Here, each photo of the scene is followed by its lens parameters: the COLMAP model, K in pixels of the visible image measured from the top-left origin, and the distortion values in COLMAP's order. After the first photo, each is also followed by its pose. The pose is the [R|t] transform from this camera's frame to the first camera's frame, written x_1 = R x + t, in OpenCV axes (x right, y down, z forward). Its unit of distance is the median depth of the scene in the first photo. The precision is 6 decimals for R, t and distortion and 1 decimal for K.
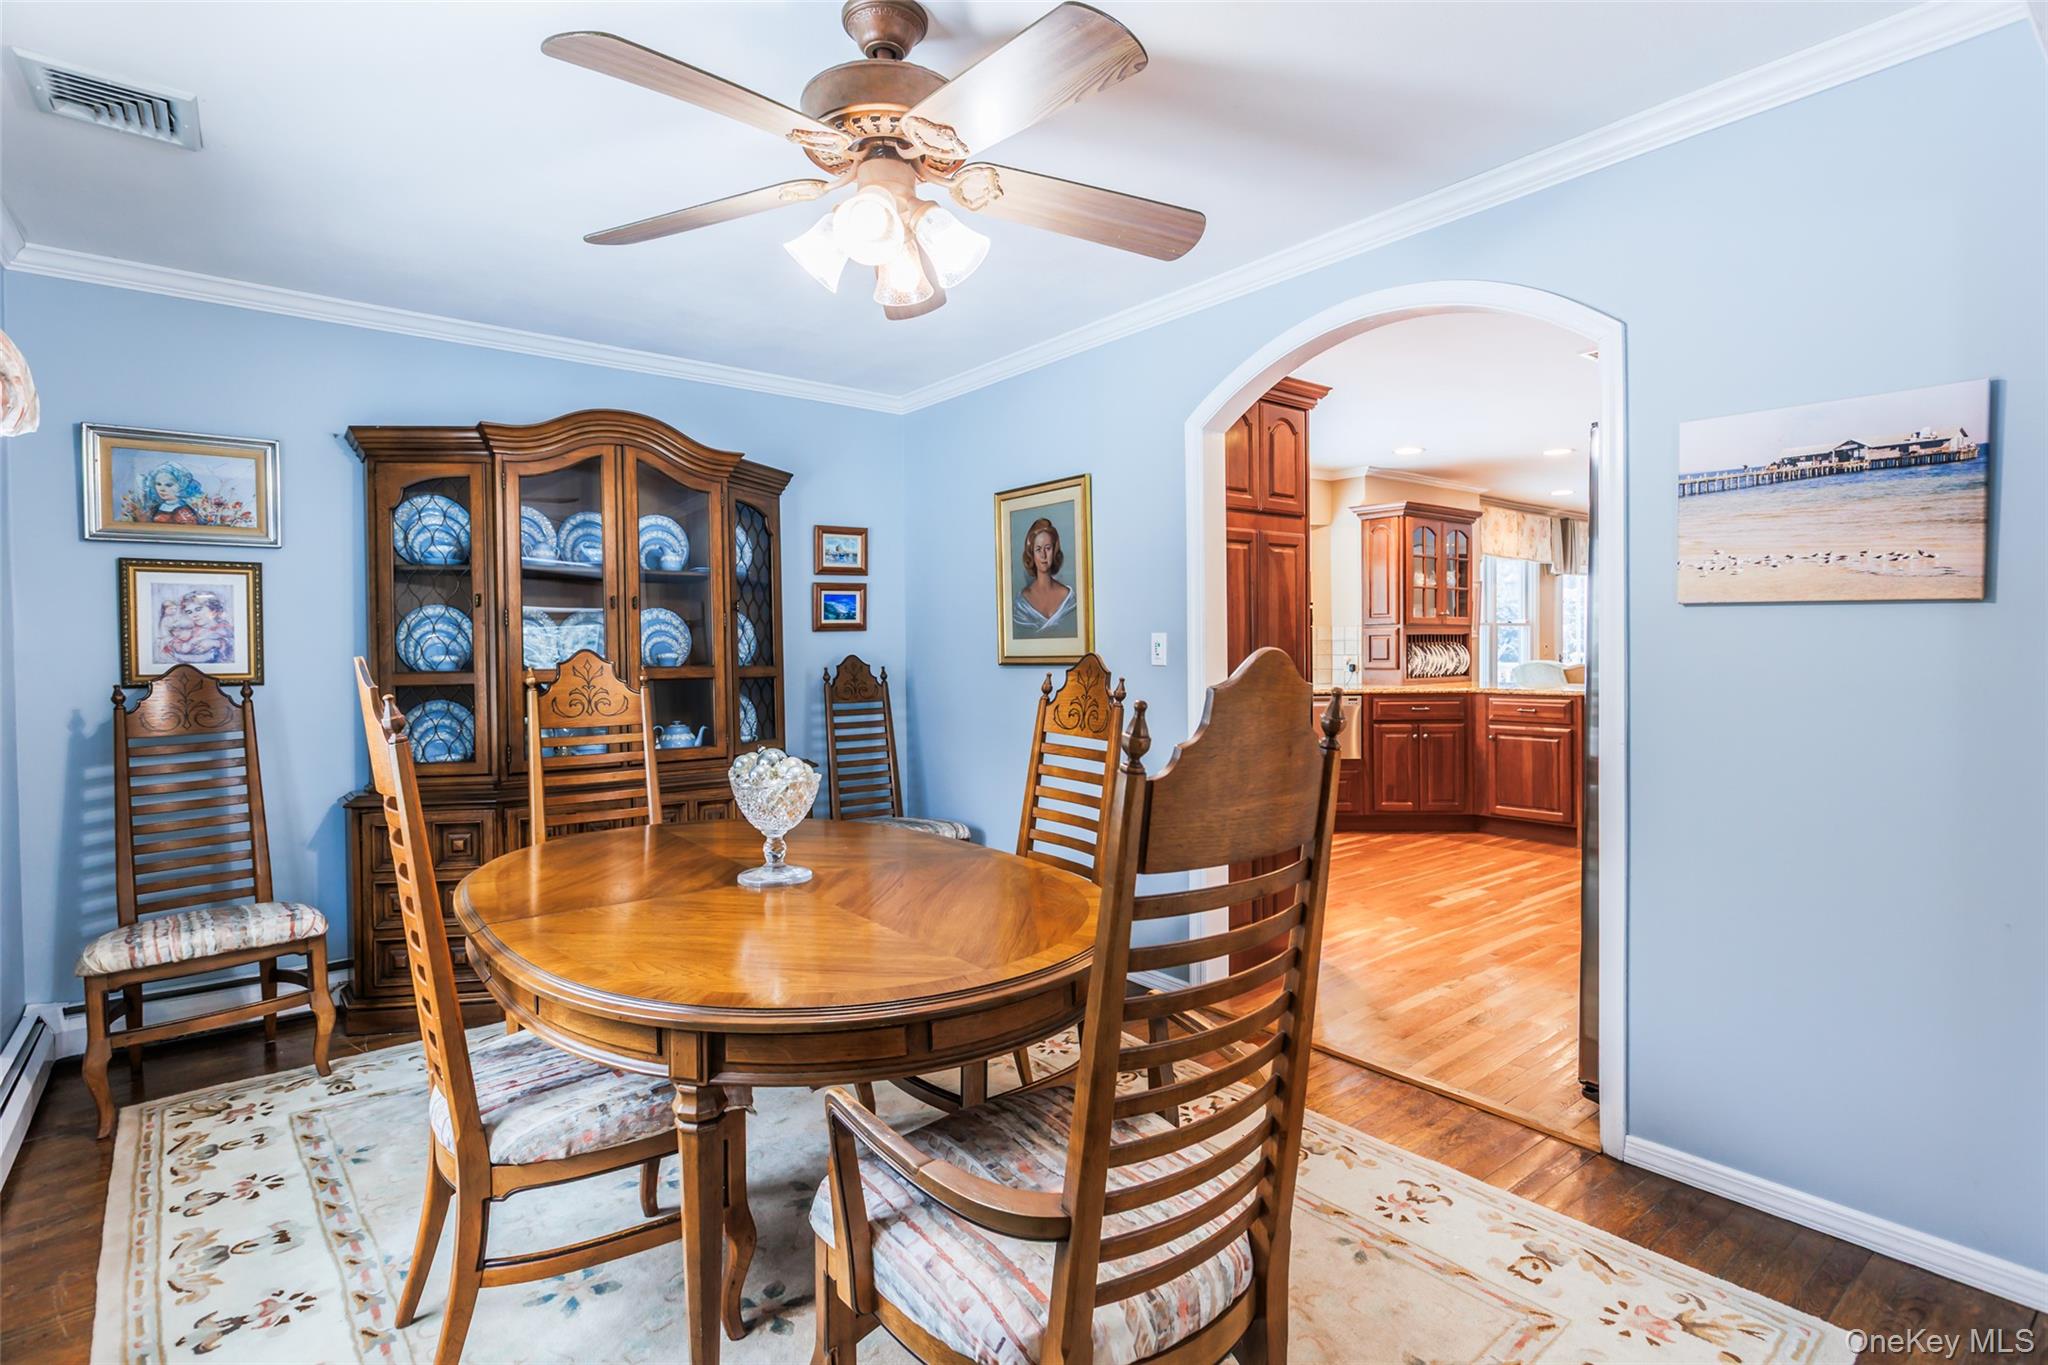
lens RADIAL K [[1010.2, 0, 1023.7], [0, 1010.2, 658.6], [0, 0, 1]] dist [-0.000215, 0.000116]
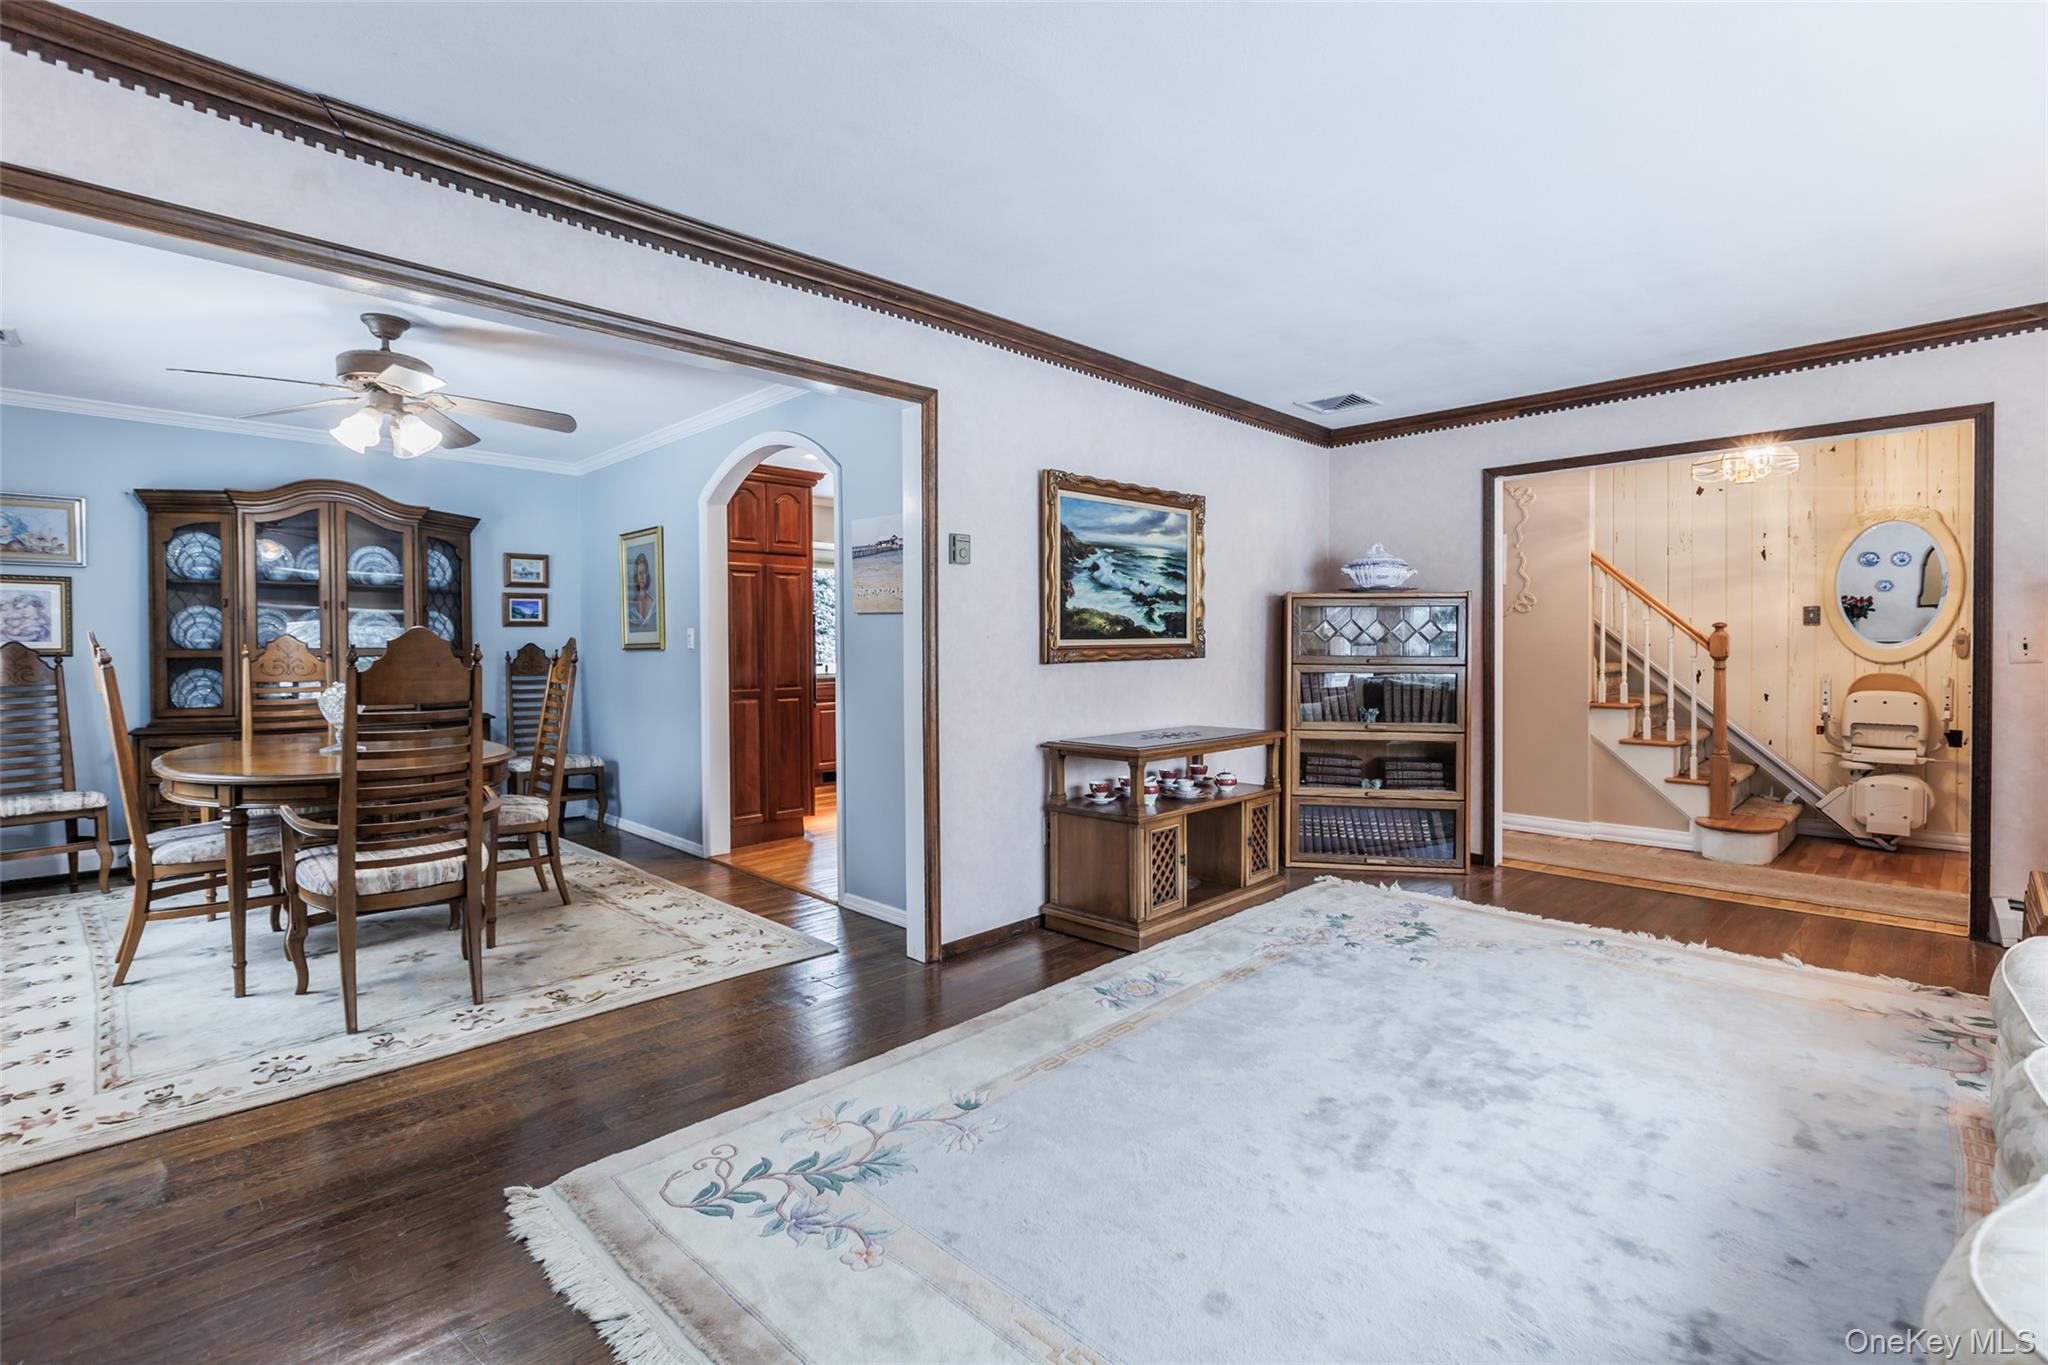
lens RADIAL K [[951.4, 0, 1020.0], [0, 951.4, 661.4], [0, 0, 1]] dist [-0.001739, -0.000961]
pose [[0.994589, 0.005566, 0.103735, 0.513613], [-0.005566, 0.999984, -0.000297, 0.025255], [-0.103735, -0.000282, 0.994605, -0.565405]]
